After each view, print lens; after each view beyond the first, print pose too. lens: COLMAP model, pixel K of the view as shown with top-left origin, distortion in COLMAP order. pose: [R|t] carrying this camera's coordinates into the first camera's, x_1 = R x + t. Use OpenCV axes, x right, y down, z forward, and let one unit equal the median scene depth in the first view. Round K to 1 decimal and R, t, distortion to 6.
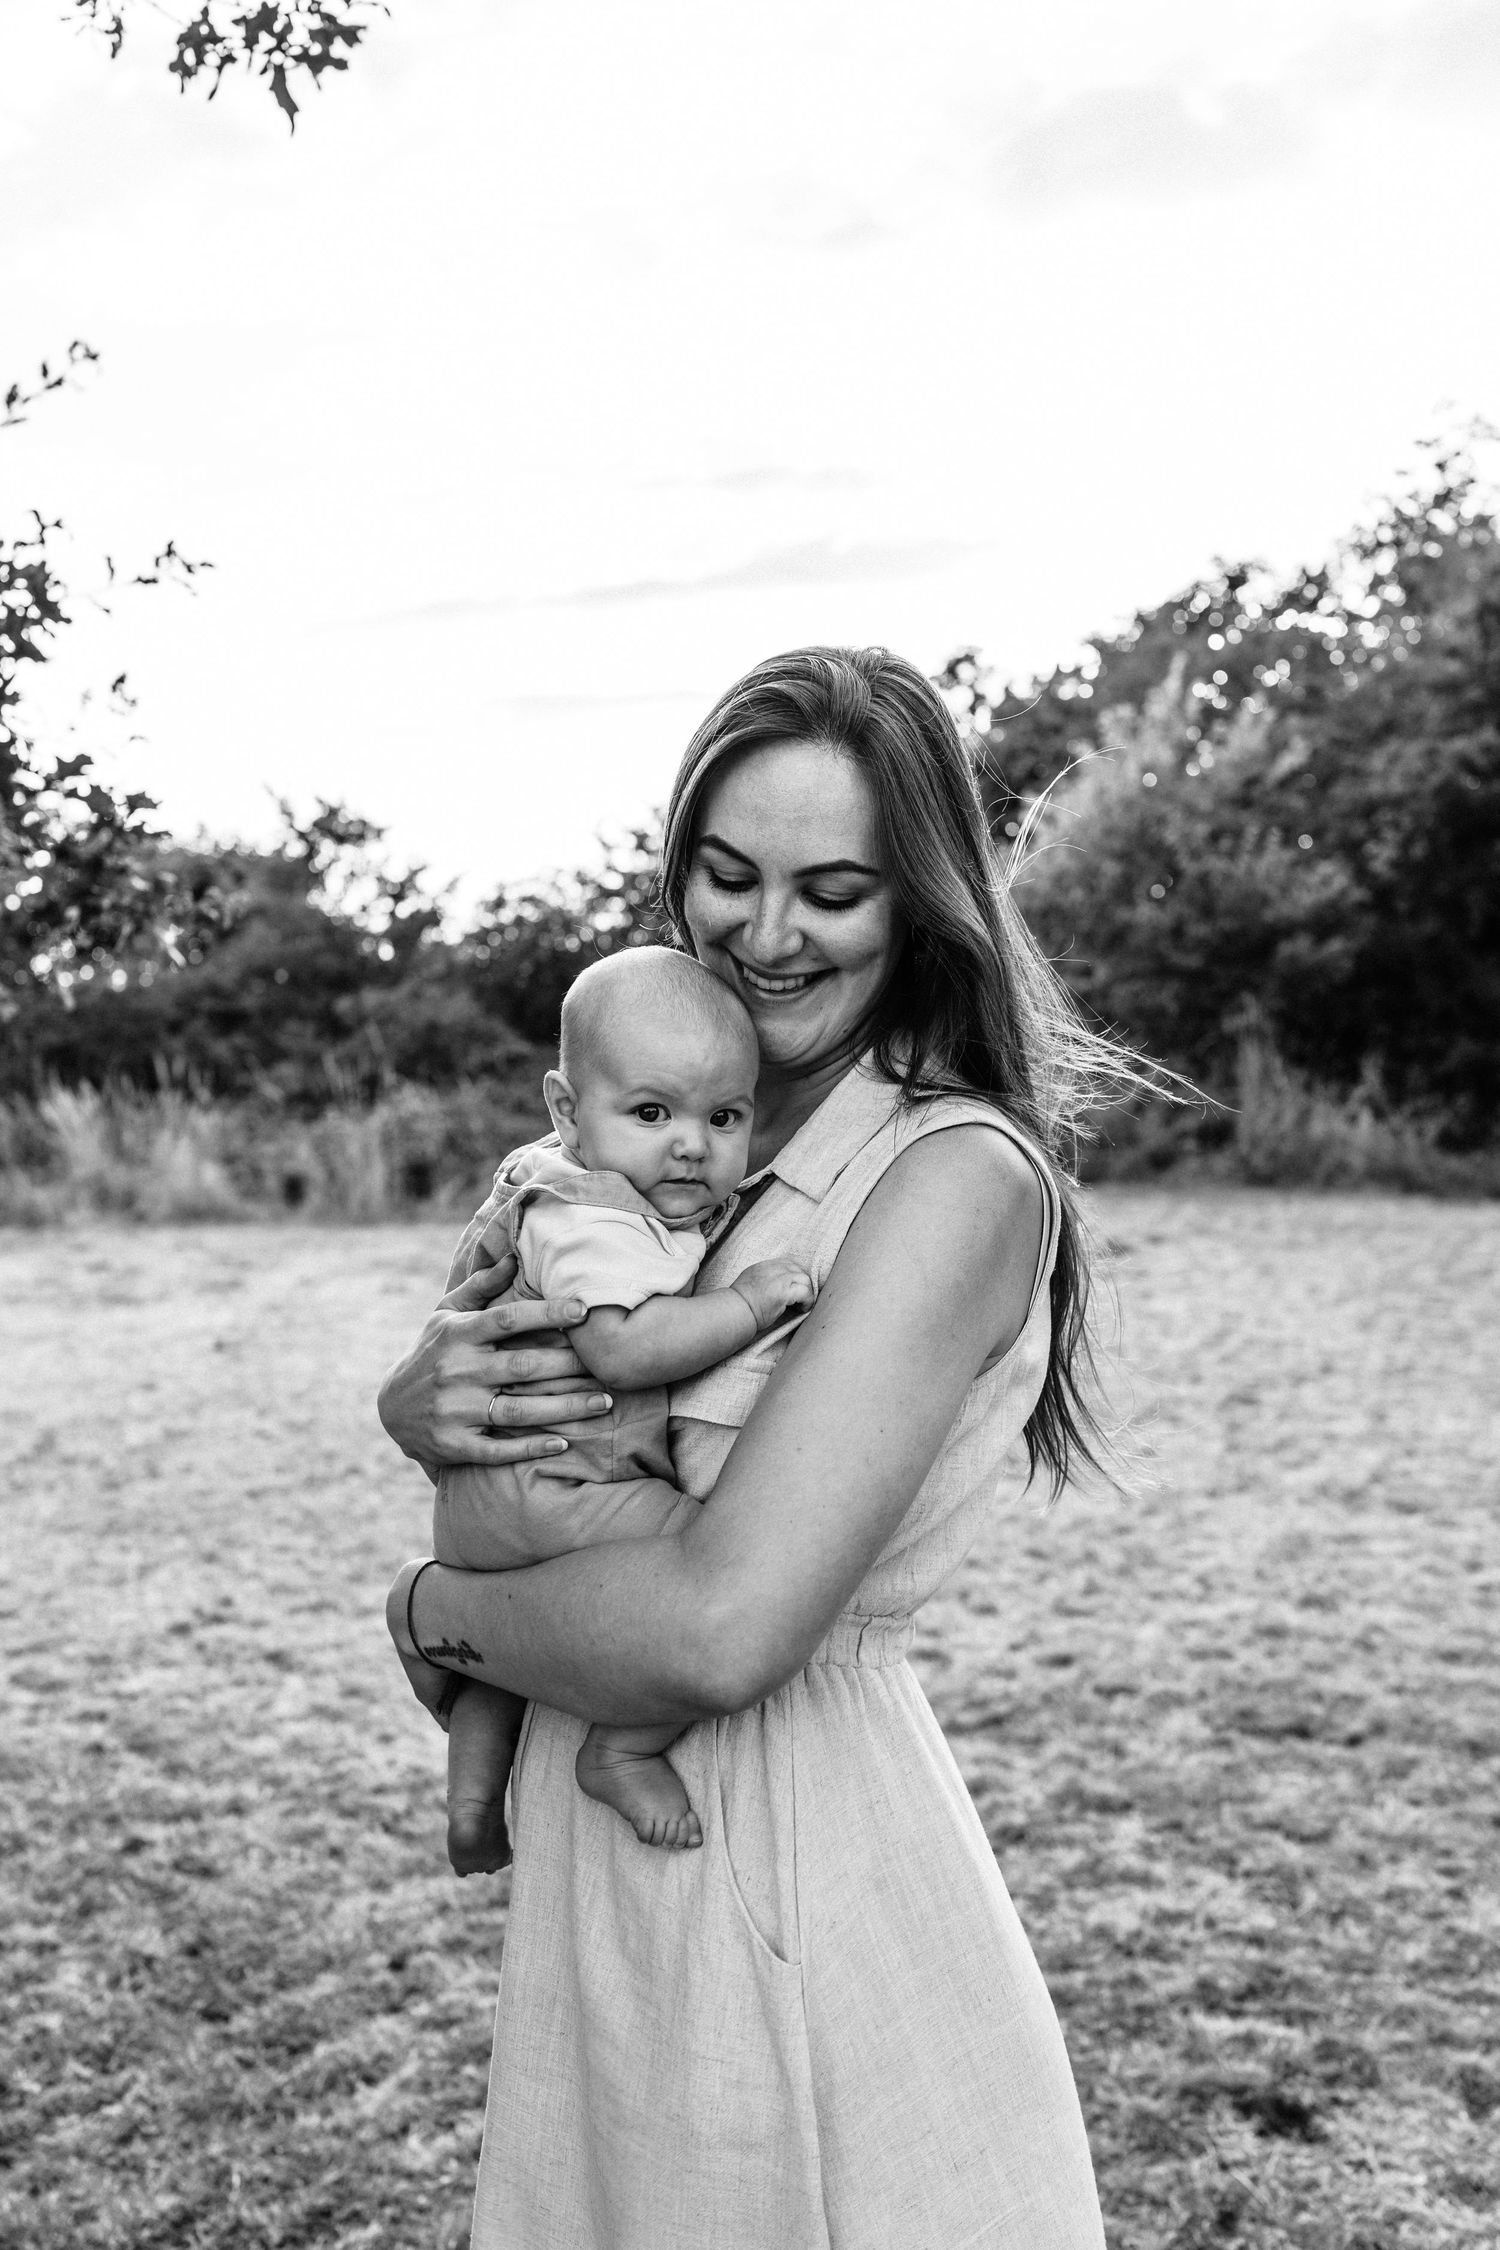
lens RADIAL K [[2154.8, 0, 750.0], [0, 2154.8, 1125.0], [0, 0, 1]] dist [-0.005523, -0.007434]
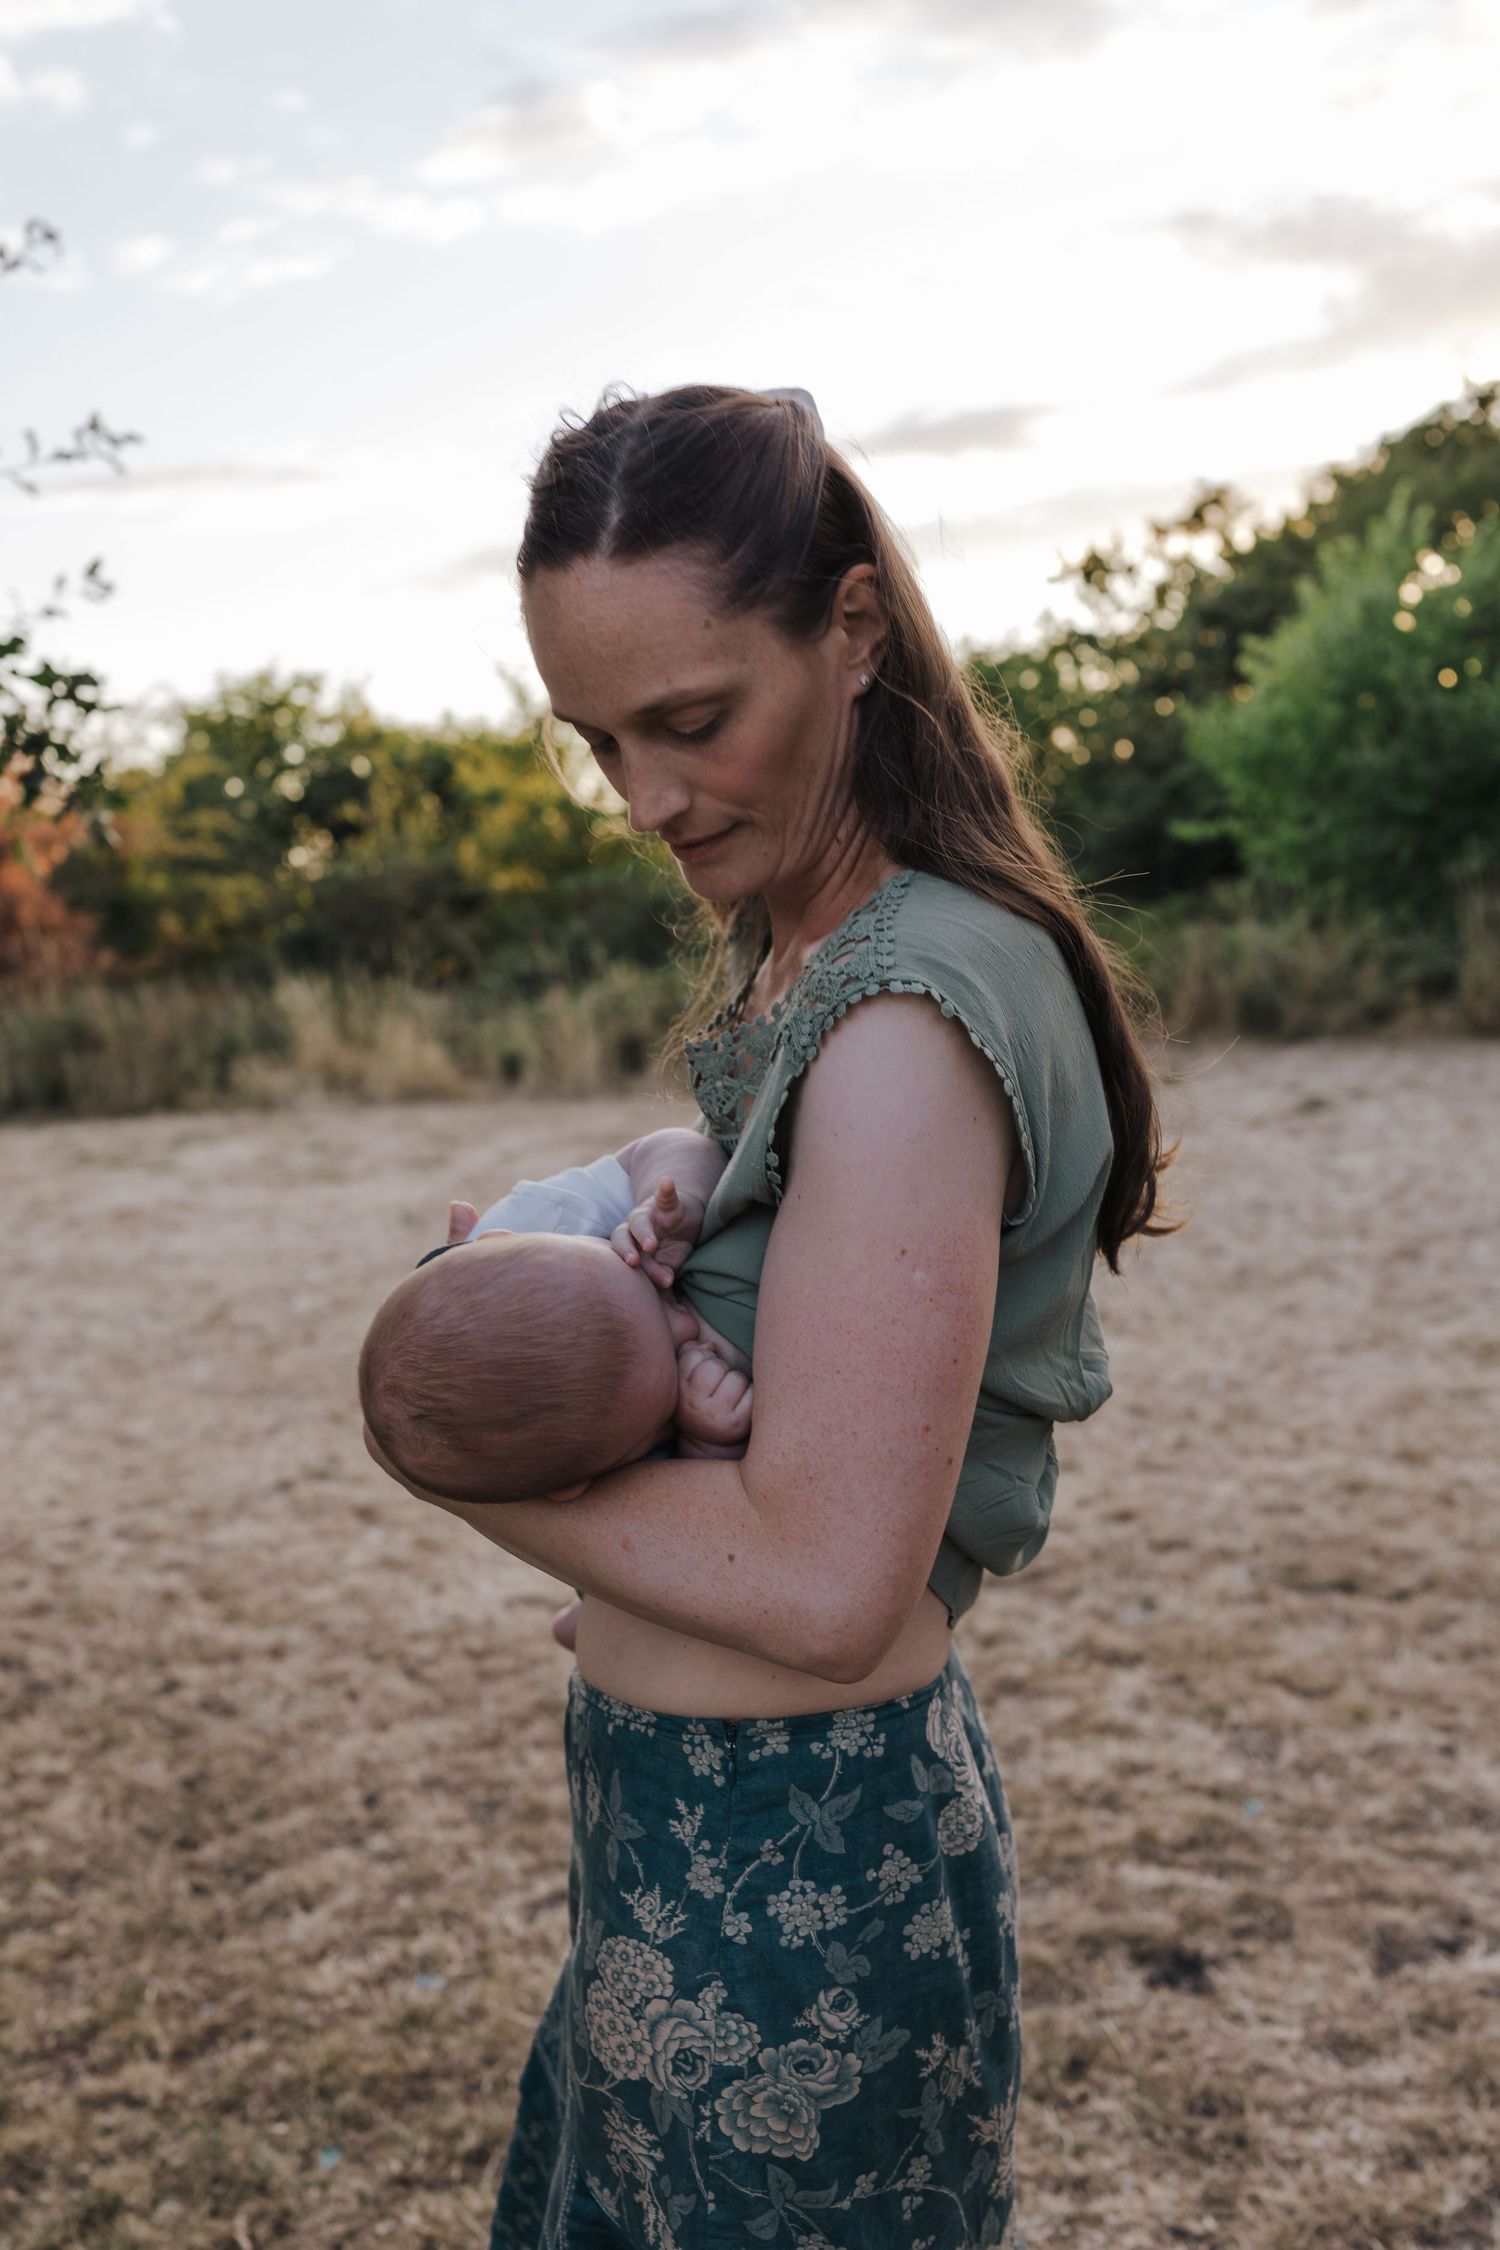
lens RADIAL K [[2154.8, 0, 750.0], [0, 2154.8, 1125.0], [0, 0, 1]] dist [-0.005523, -0.007434]
pose [[0.990842, -0.021857, -0.133243, 0.106844], [0.029475, 0.998025, 0.055471, 0.011939], [0.131767, -0.058890, 0.989530, 0.019191]]
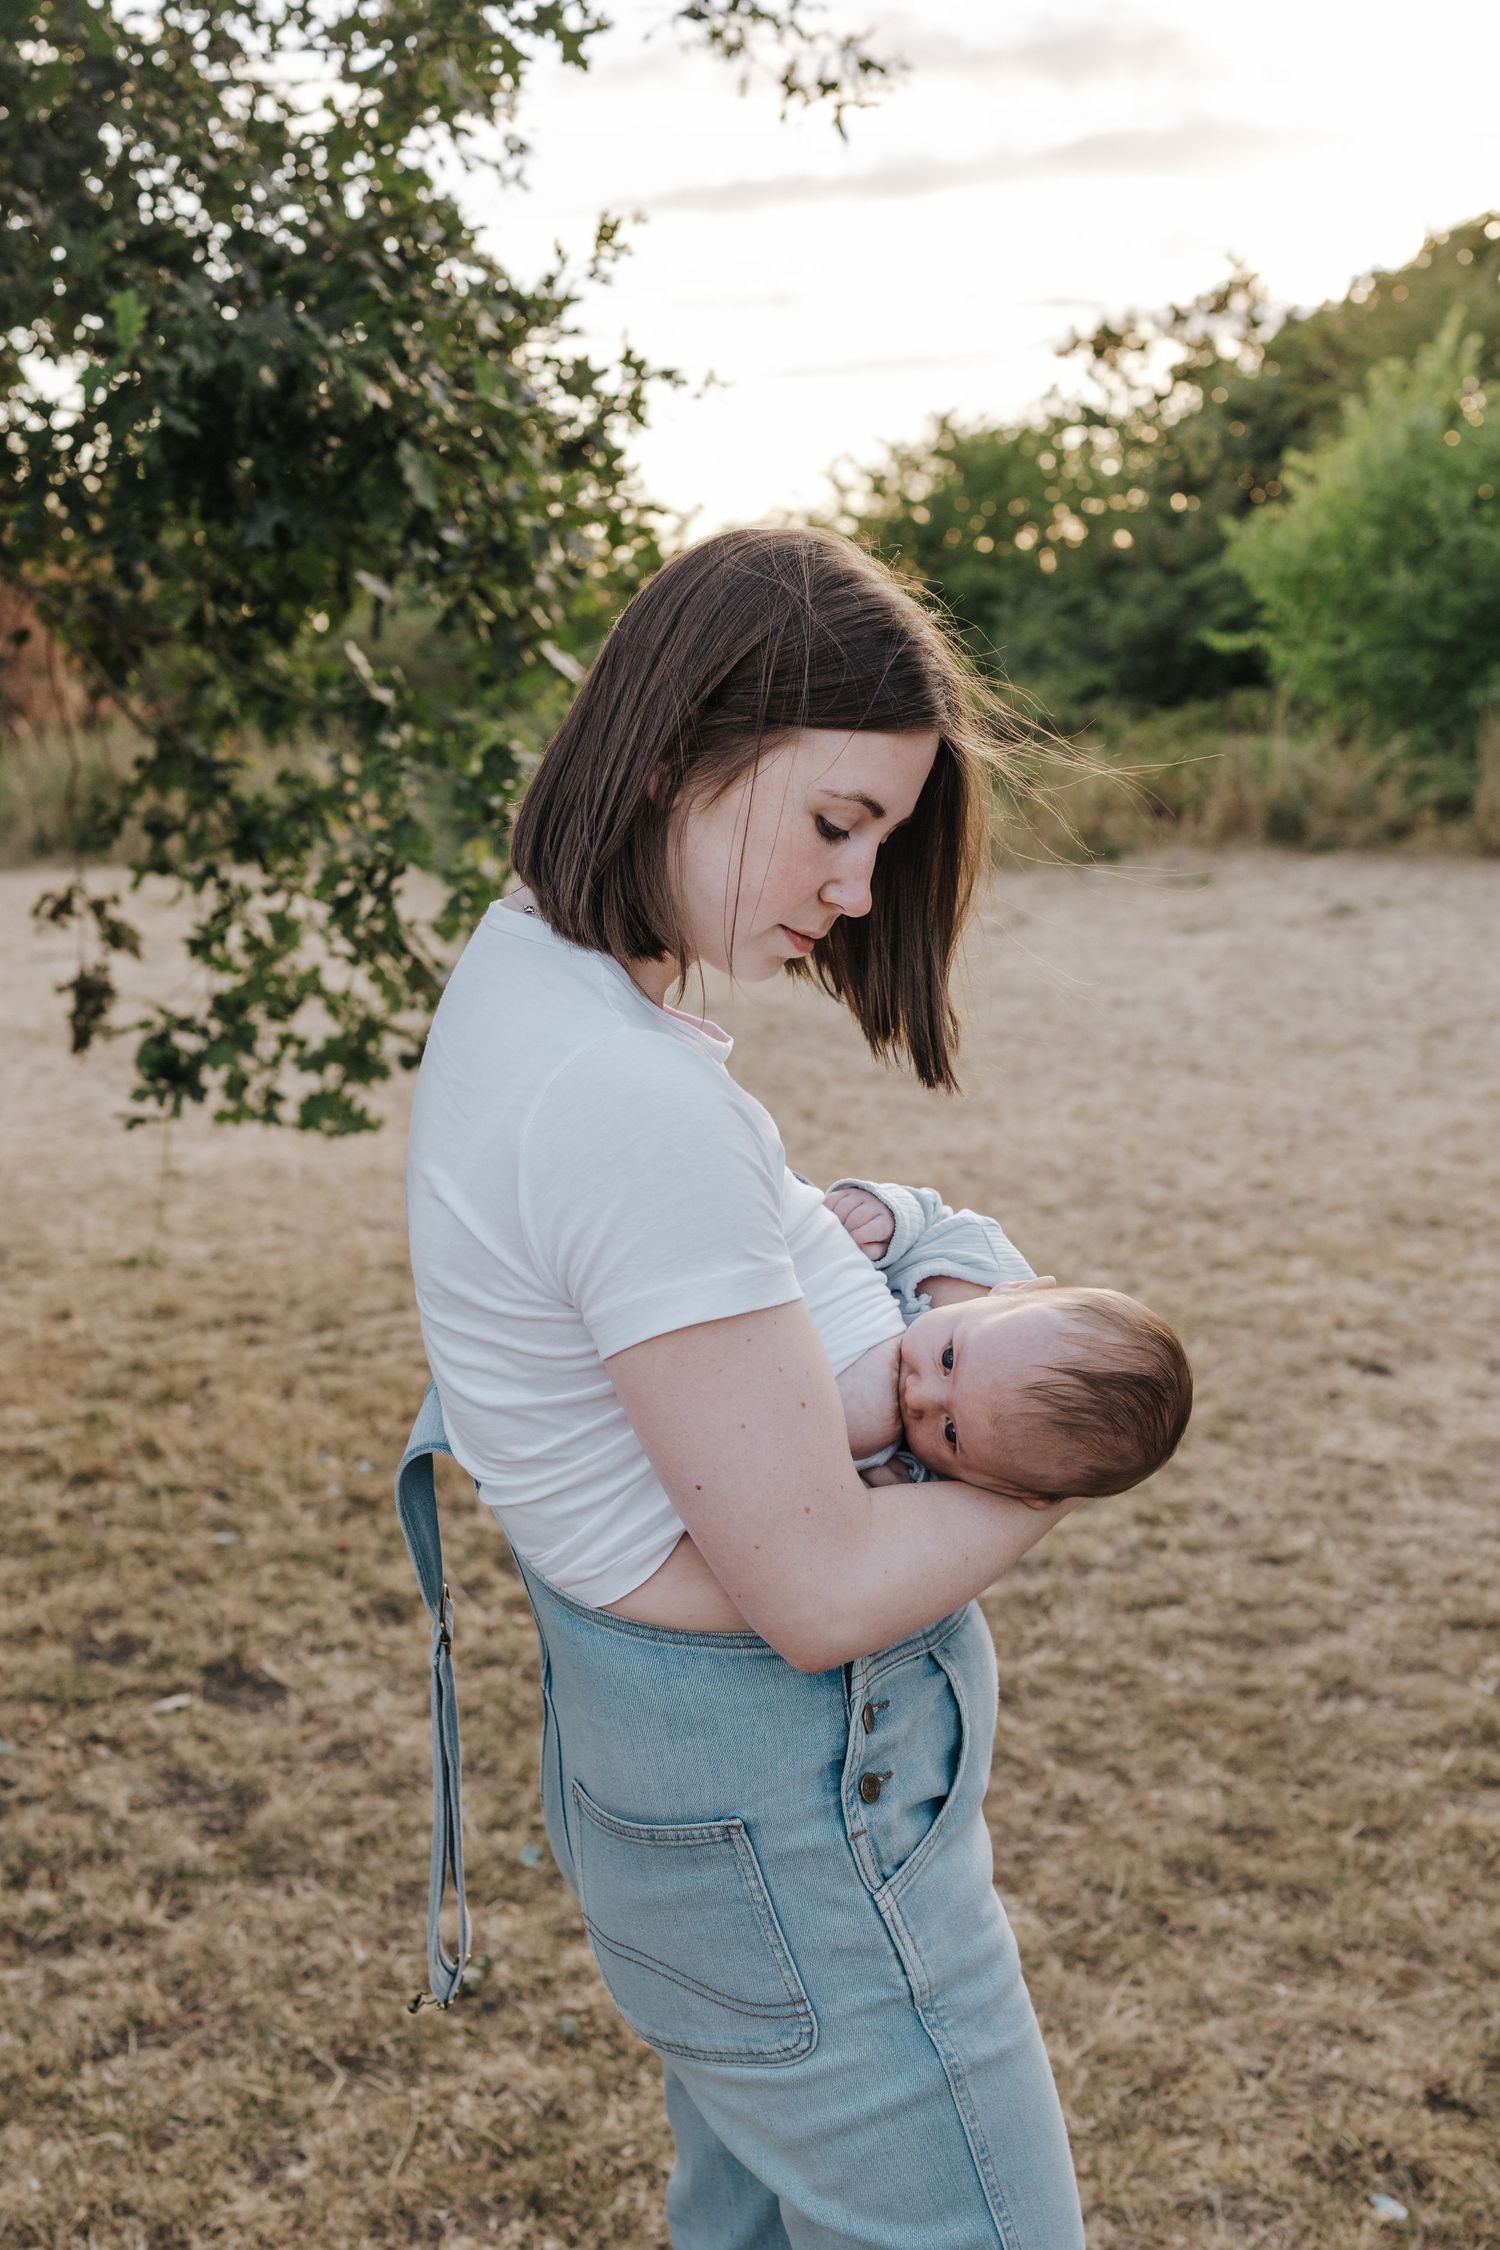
lens RADIAL K [[2407.1, 0, 750.9], [0, 2407.1, 1170.1], [0, 0, 1]] dist [-0.001198, -0.002182]
pose [[0.996171, 0.037673, -0.078892, -0.055122], [-0.024925, 0.987325, 0.156744, 0.010982], [0.083797, -0.154178, 0.984483, -0.493198]]
